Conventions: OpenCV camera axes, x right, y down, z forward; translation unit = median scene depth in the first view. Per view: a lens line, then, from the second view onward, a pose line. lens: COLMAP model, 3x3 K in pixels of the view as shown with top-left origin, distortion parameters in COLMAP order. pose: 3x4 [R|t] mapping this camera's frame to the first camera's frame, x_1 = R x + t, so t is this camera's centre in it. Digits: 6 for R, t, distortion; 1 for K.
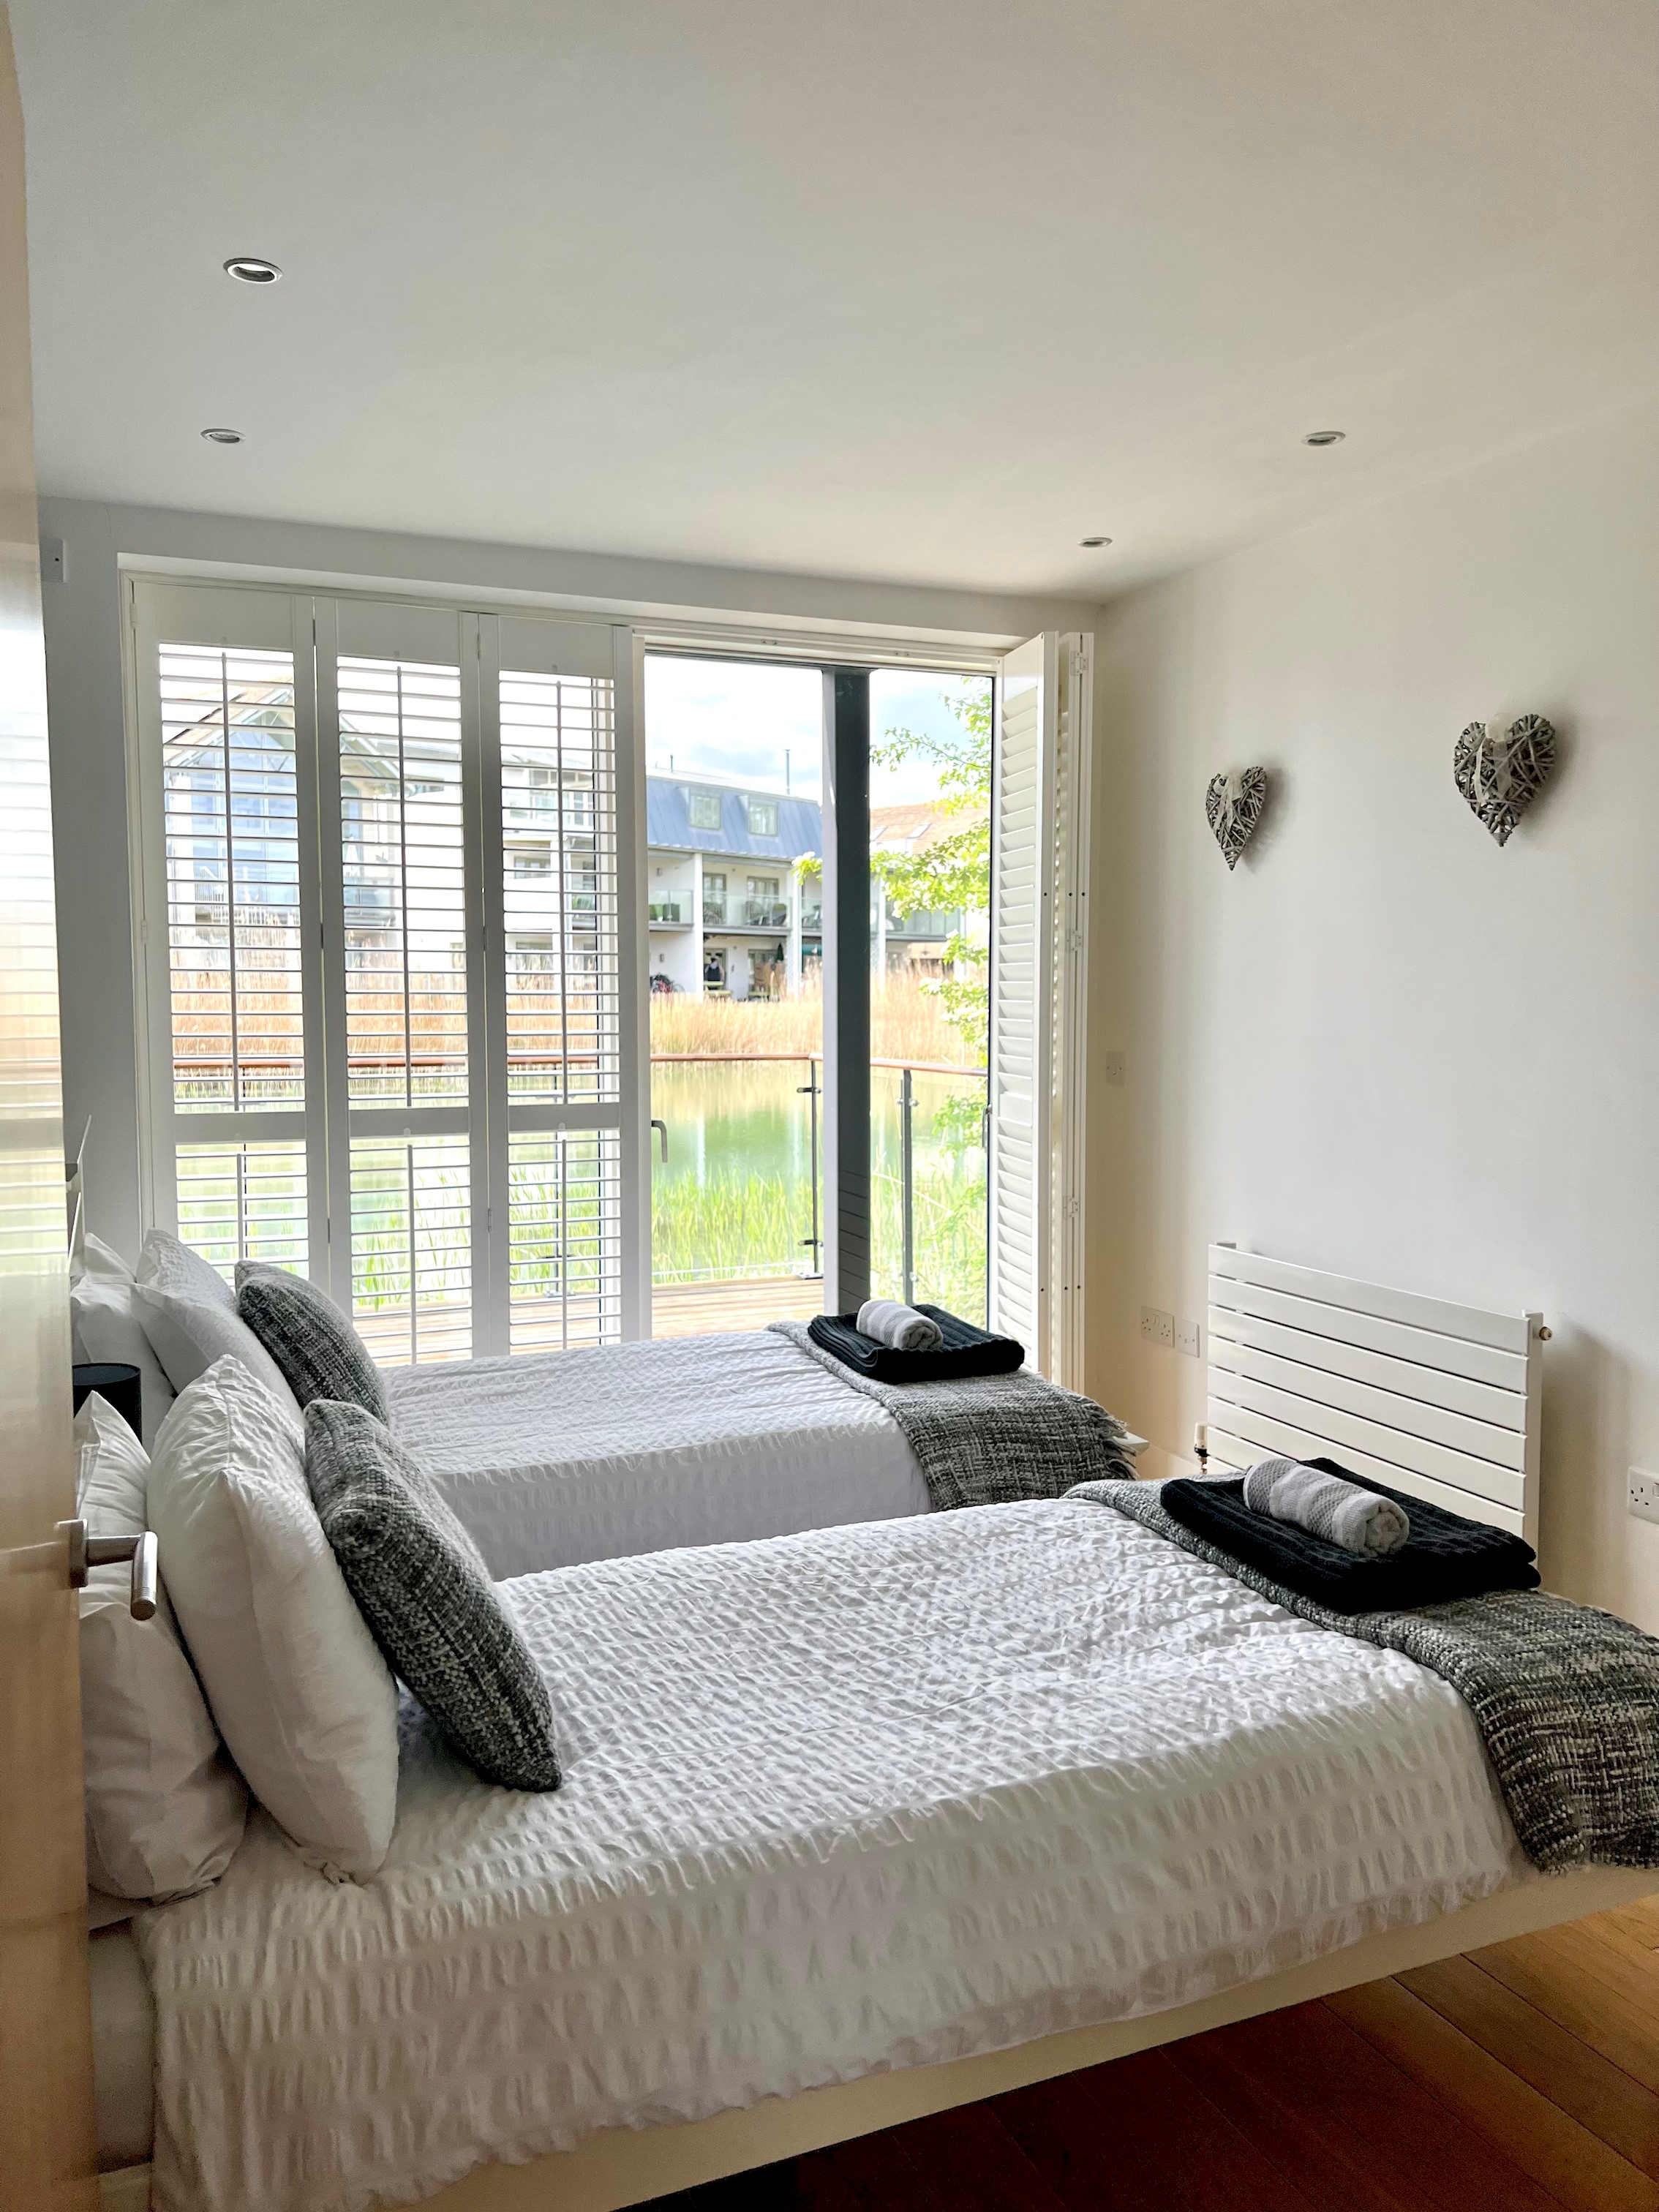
lens RADIAL K [[1656.2, 0, 832.1], [0, 1656.2, 1088.1], [0, 0, 1]] dist [0.052513, -0.027348]
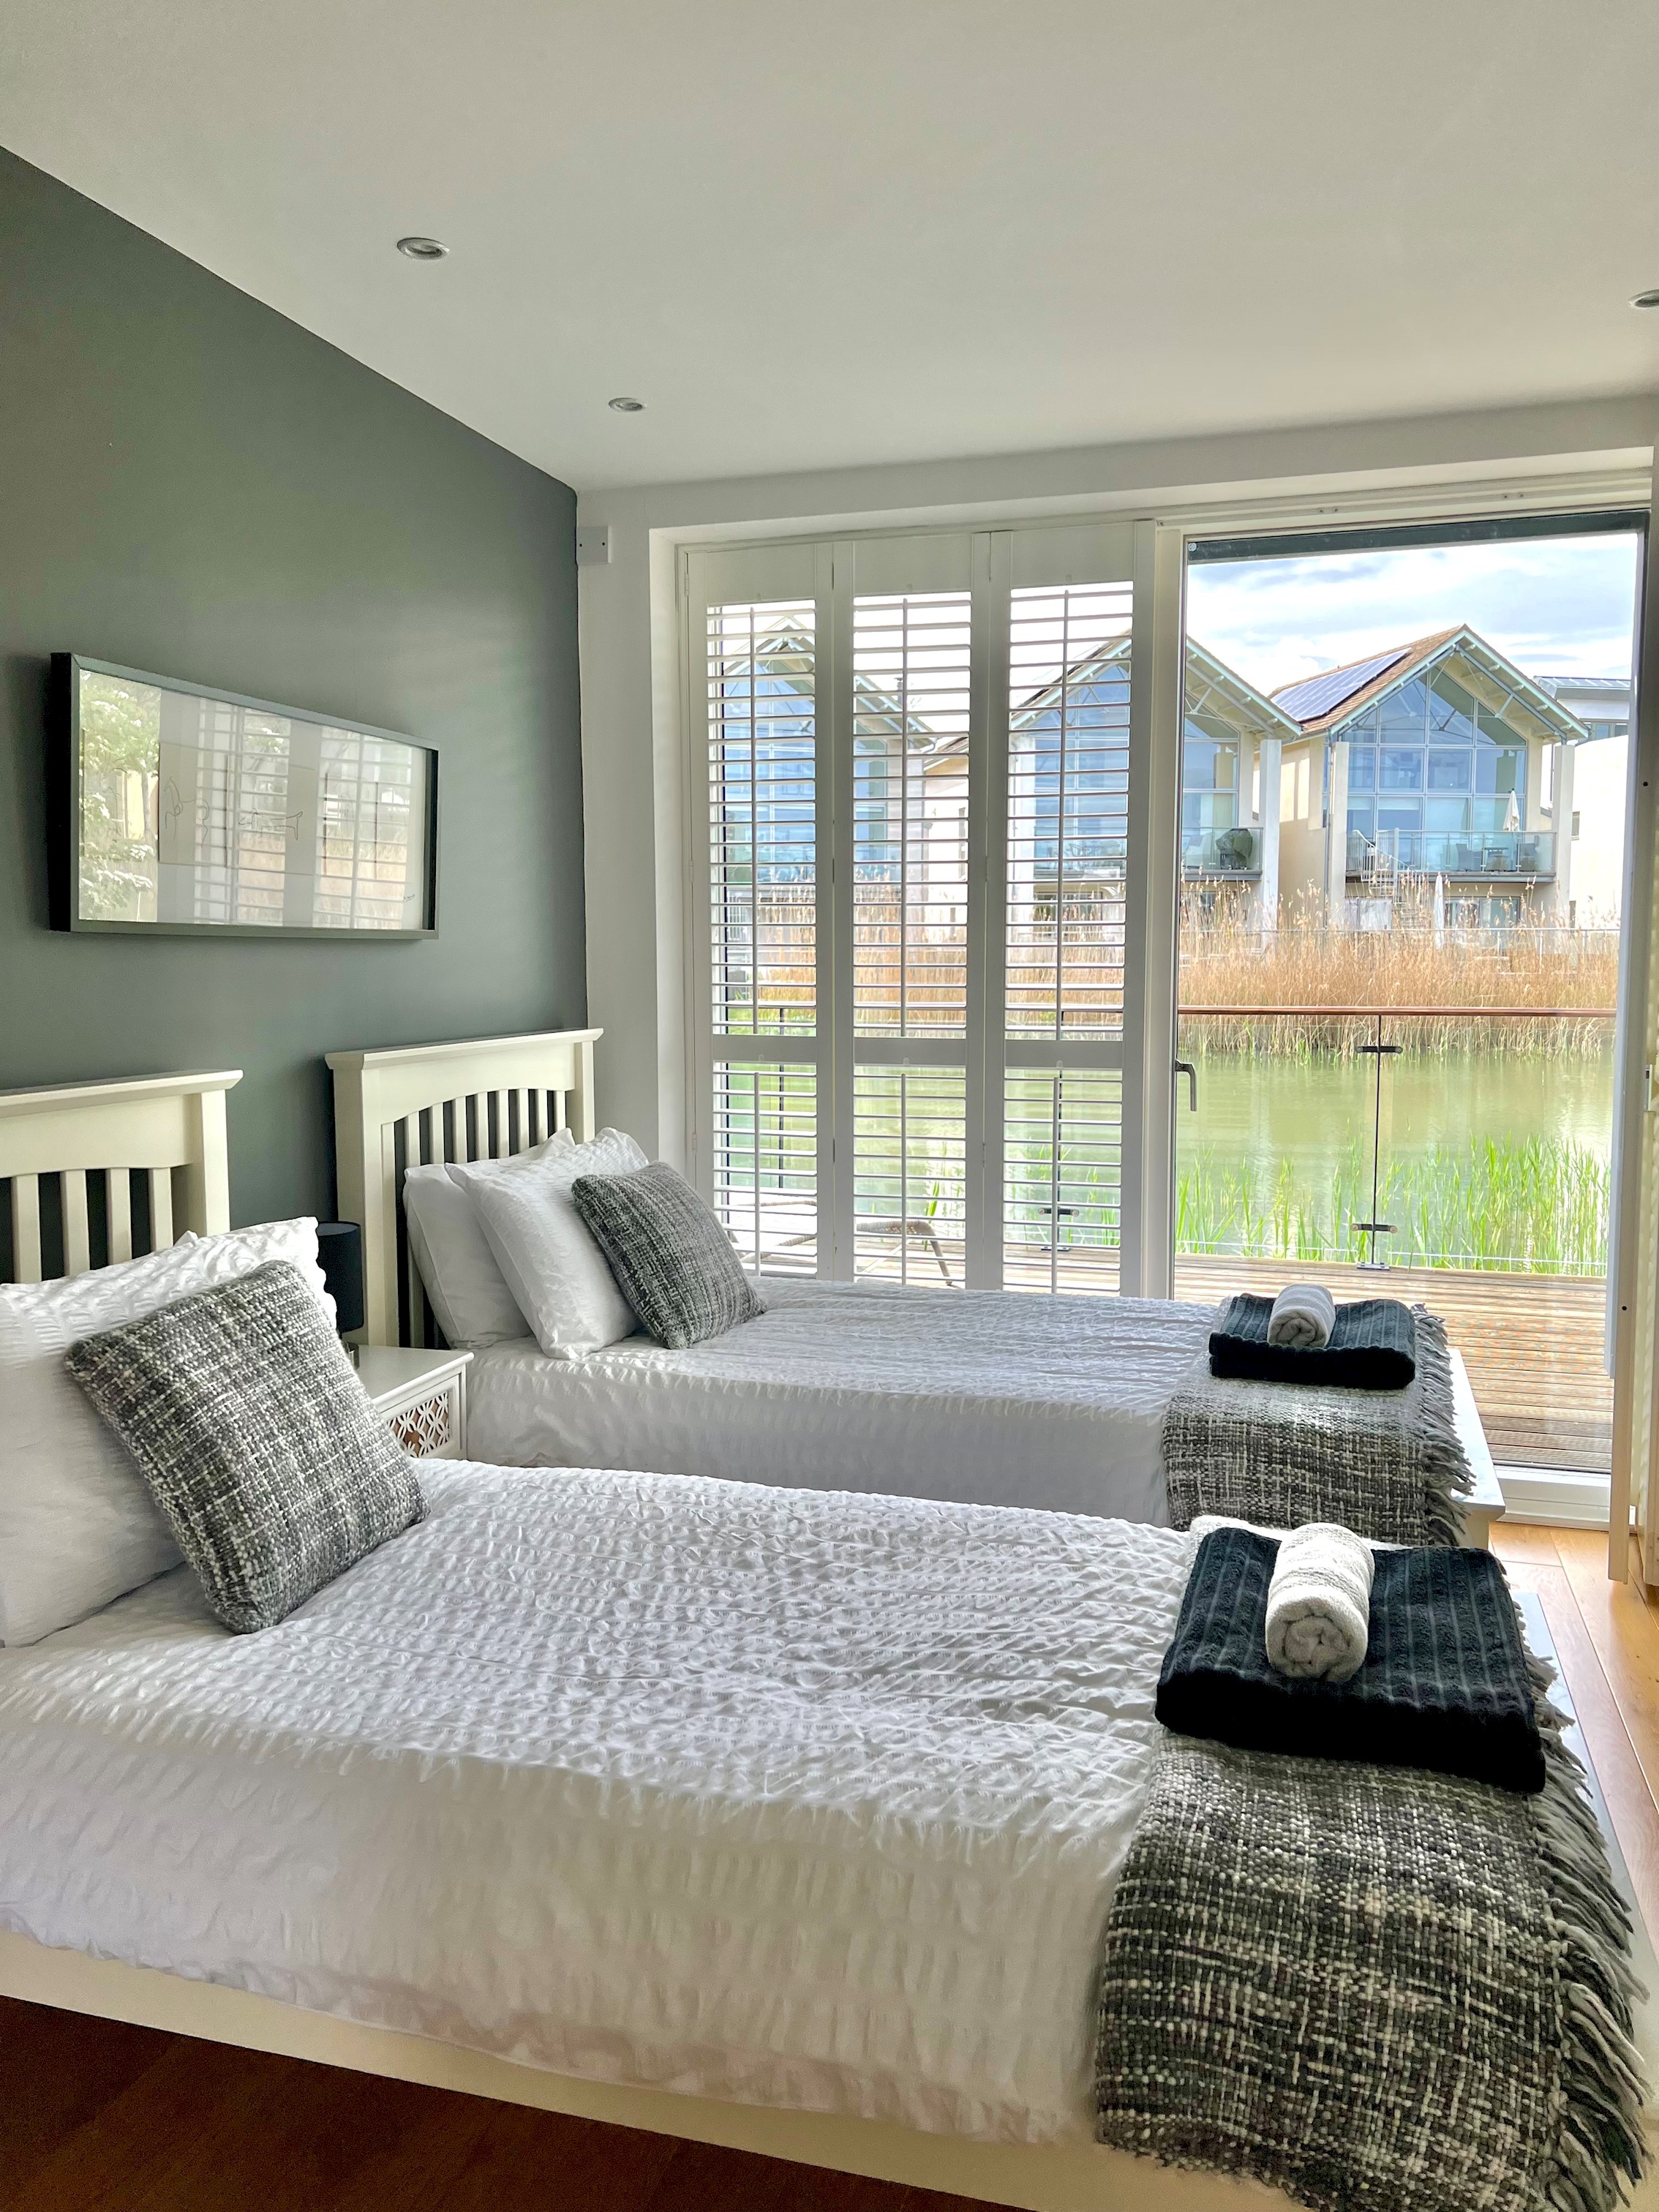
lens RADIAL K [[1656.2, 0, 899.0], [0, 1656.2, 1101.0], [0, 0, 1]] dist [0.052513, -0.027348]
pose [[0.770681, 0.059529, -0.634435, 0.508414], [-0.042383, 0.998211, 0.042177, 0.010734], [0.635811, -0.005616, 0.771825, 0.278328]]
